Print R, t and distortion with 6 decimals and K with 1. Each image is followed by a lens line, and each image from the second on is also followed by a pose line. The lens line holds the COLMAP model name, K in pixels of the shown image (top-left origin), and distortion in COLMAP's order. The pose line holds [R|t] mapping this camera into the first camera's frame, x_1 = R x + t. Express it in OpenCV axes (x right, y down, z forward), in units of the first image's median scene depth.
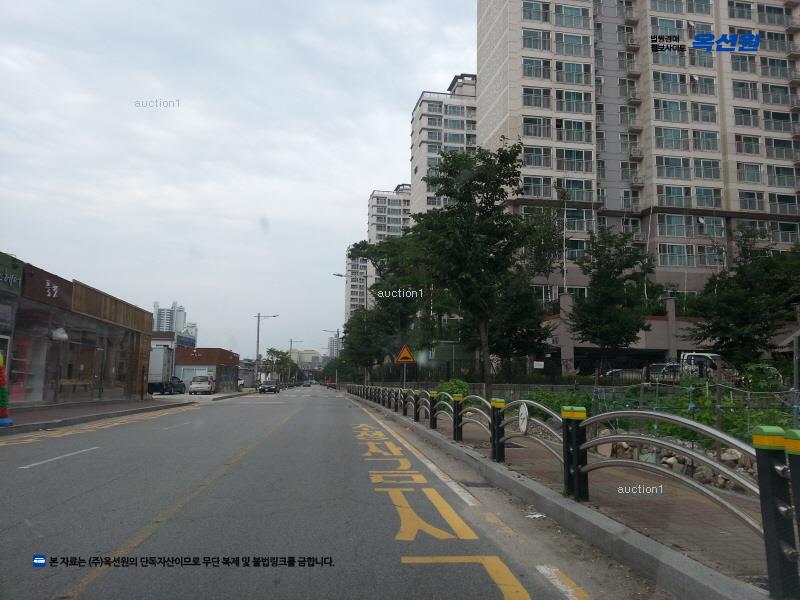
lens RADIAL K [[647.7, 0, 408.6], [0, 647.7, 303.6], [0, 0, 1]] dist [0.081731, -0.128759]
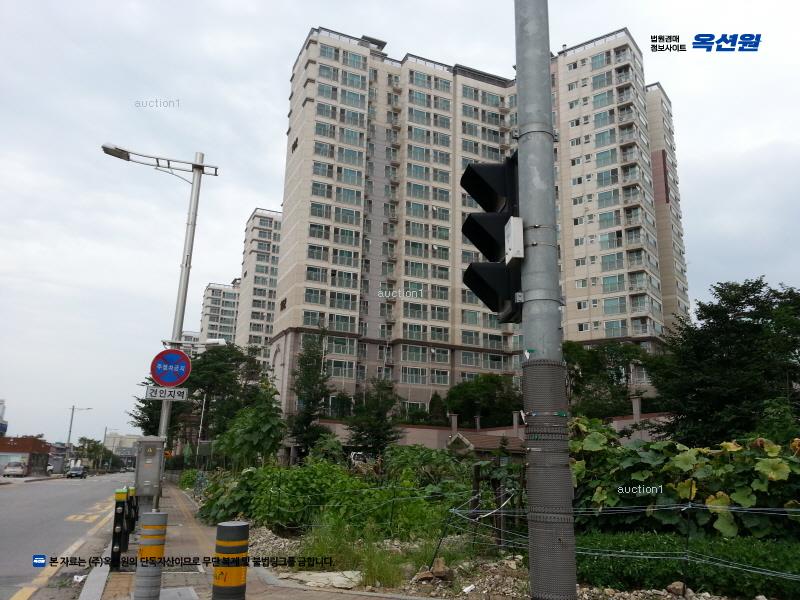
lens RADIAL K [[647.7, 0, 398.0], [0, 647.7, 303.4], [0, 0, 1]] dist [0.081731, -0.128759]
pose [[0.974738, 0.070306, 0.211998, 0.078339], [-0.041851, 0.989846, -0.135843, -0.036592], [-0.219396, 0.123539, 0.967783, -0.302971]]
